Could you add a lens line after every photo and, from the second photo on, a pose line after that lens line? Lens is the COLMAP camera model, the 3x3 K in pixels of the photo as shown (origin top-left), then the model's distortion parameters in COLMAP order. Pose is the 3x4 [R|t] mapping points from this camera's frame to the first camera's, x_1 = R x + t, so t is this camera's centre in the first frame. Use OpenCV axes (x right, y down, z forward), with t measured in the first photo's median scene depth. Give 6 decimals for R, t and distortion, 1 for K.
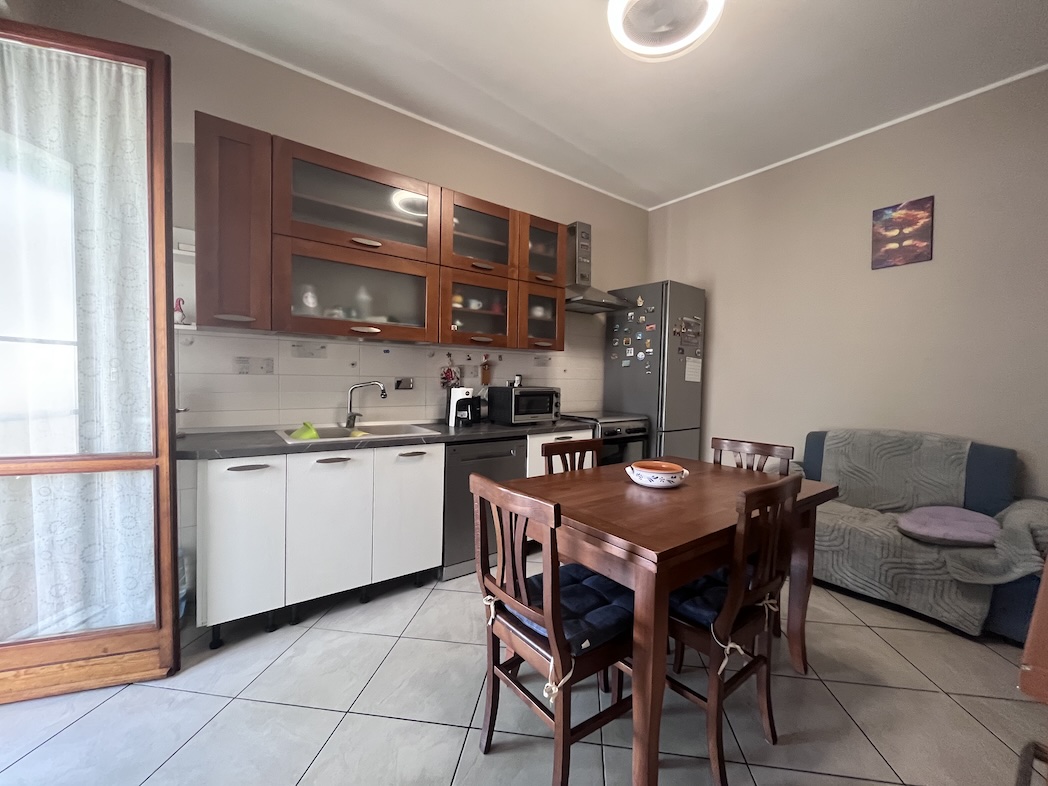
lens RADIAL K [[425.7, 0, 524.0], [0, 425.7, 393.0], [0, 0, 1]] dist [-0.000348, 0.000033]
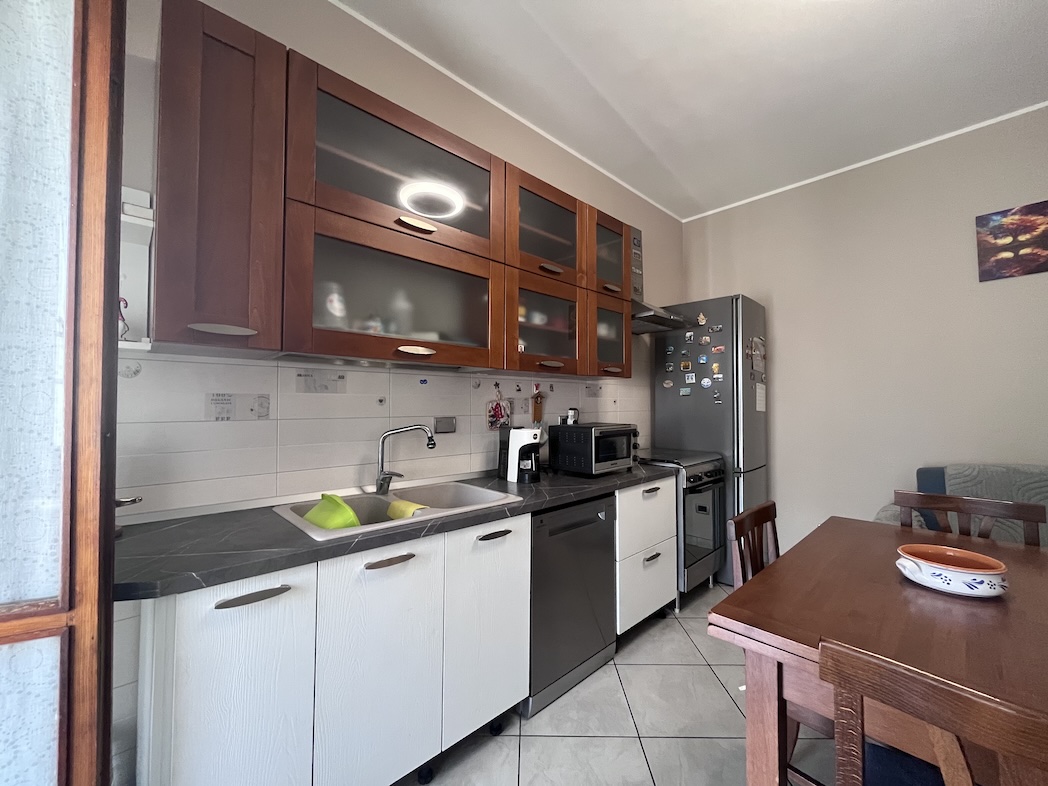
lens RADIAL K [[425.7, 0, 524.0], [0, 425.7, 393.0], [0, 0, 1]] dist [-0.000348, 0.000033]
pose [[0.992837, -0.016610, 0.118320, -0.238546], [0.024124, 0.997762, -0.062361, -0.029023], [-0.117020, 0.064768, 0.991015, 0.262377]]
